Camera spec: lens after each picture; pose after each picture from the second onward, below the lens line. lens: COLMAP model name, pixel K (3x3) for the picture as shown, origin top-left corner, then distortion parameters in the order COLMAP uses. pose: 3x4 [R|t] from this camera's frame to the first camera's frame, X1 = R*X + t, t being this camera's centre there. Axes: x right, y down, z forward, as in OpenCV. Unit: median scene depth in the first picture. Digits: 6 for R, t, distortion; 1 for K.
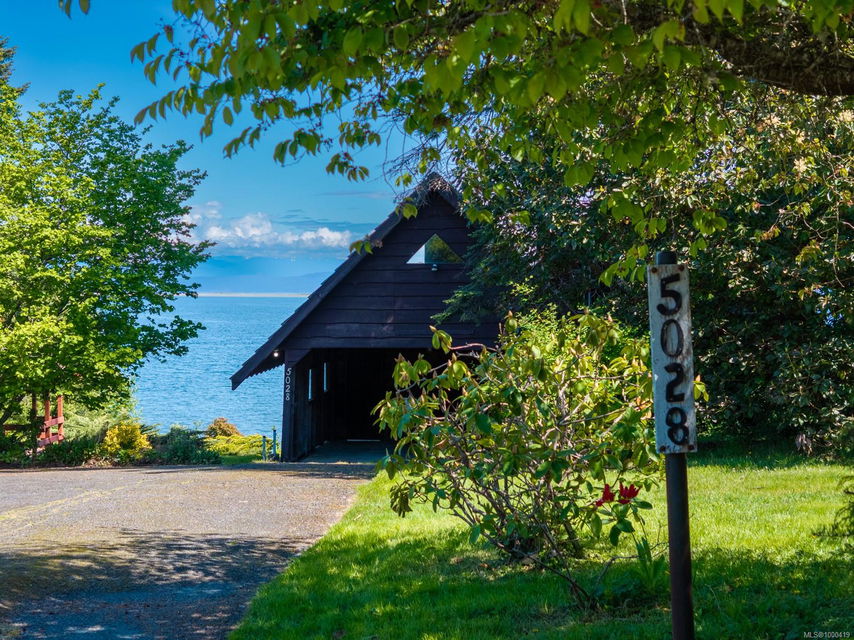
lens RADIAL K [[1711.9, 0, 427.0], [0, 1711.9, 320.0], [0, 0, 1]] dist [-0.036835, 0.059161]
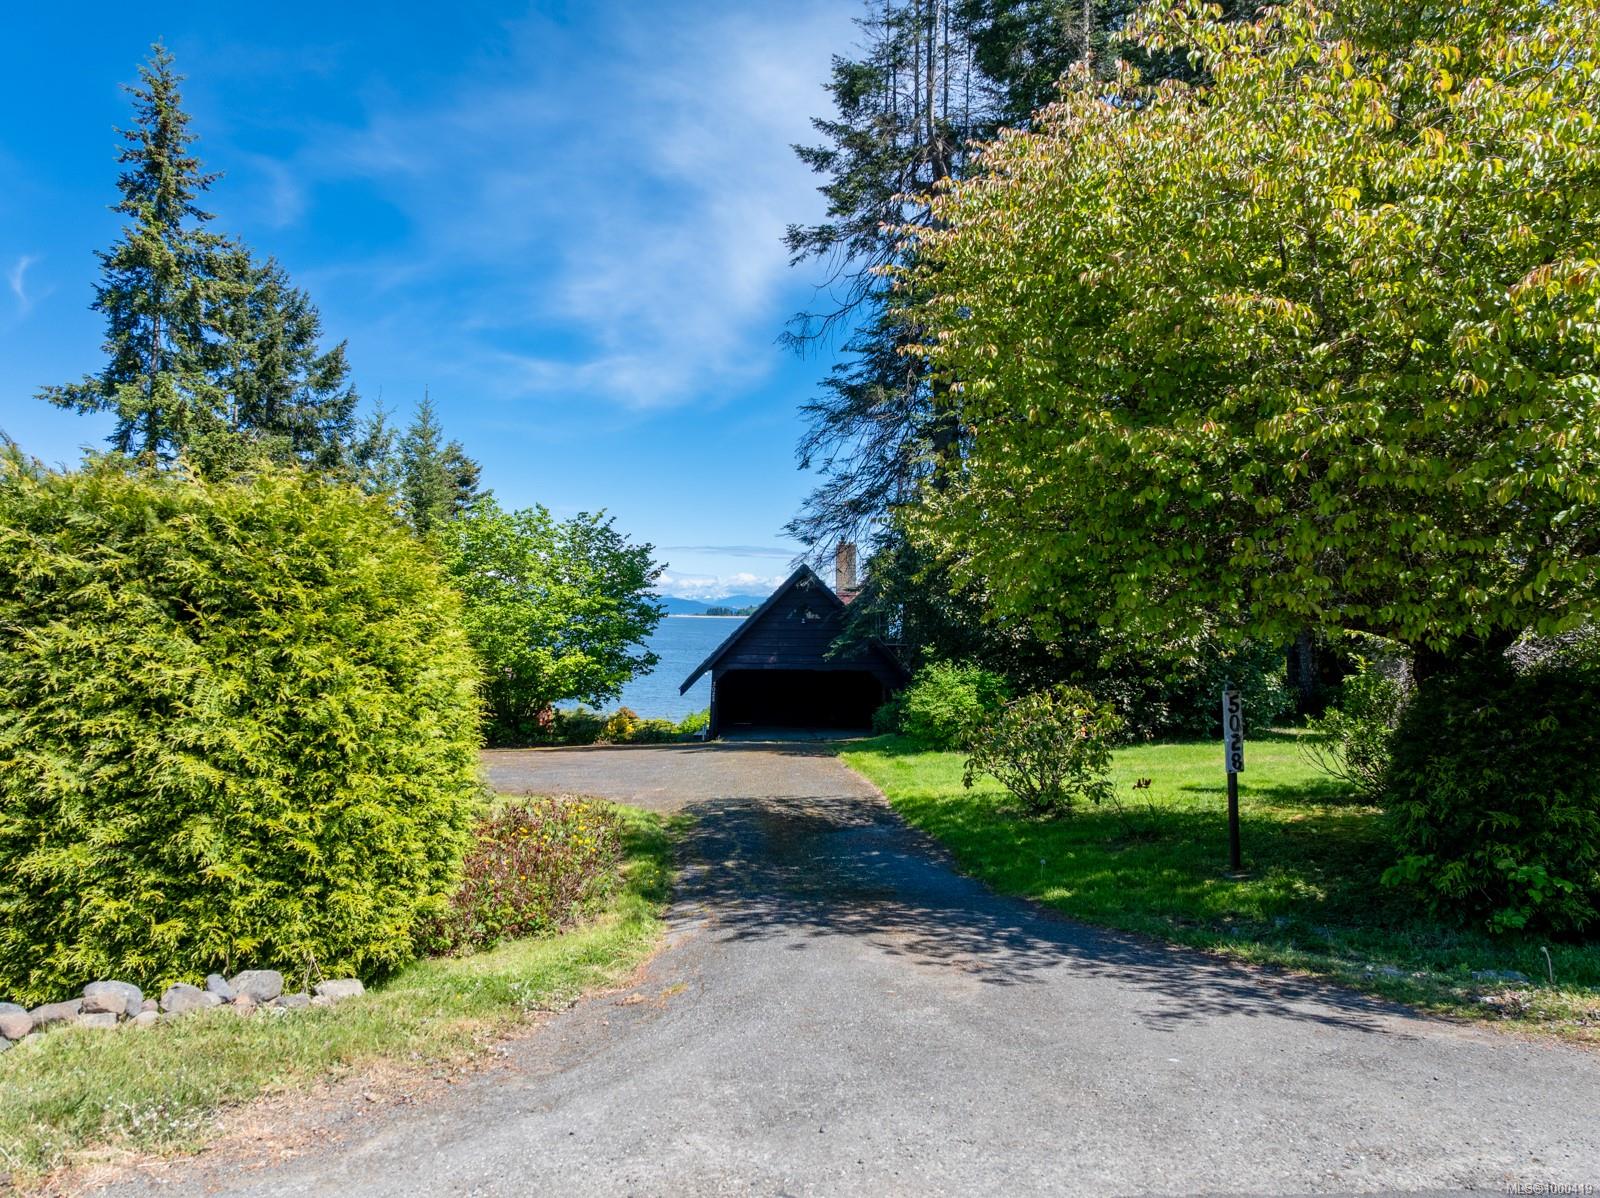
lens RADIAL K [[1128.5, 0, 800.0], [0, 1128.5, 599.0], [0, 0, 1]] dist [-0.035407, -0.004933]
pose [[0.995141, 0.005204, 0.098326, -0.110557], [-0.002309, 0.999561, -0.029532, -0.020715], [-0.098437, 0.029161, 0.994716, -0.084994]]
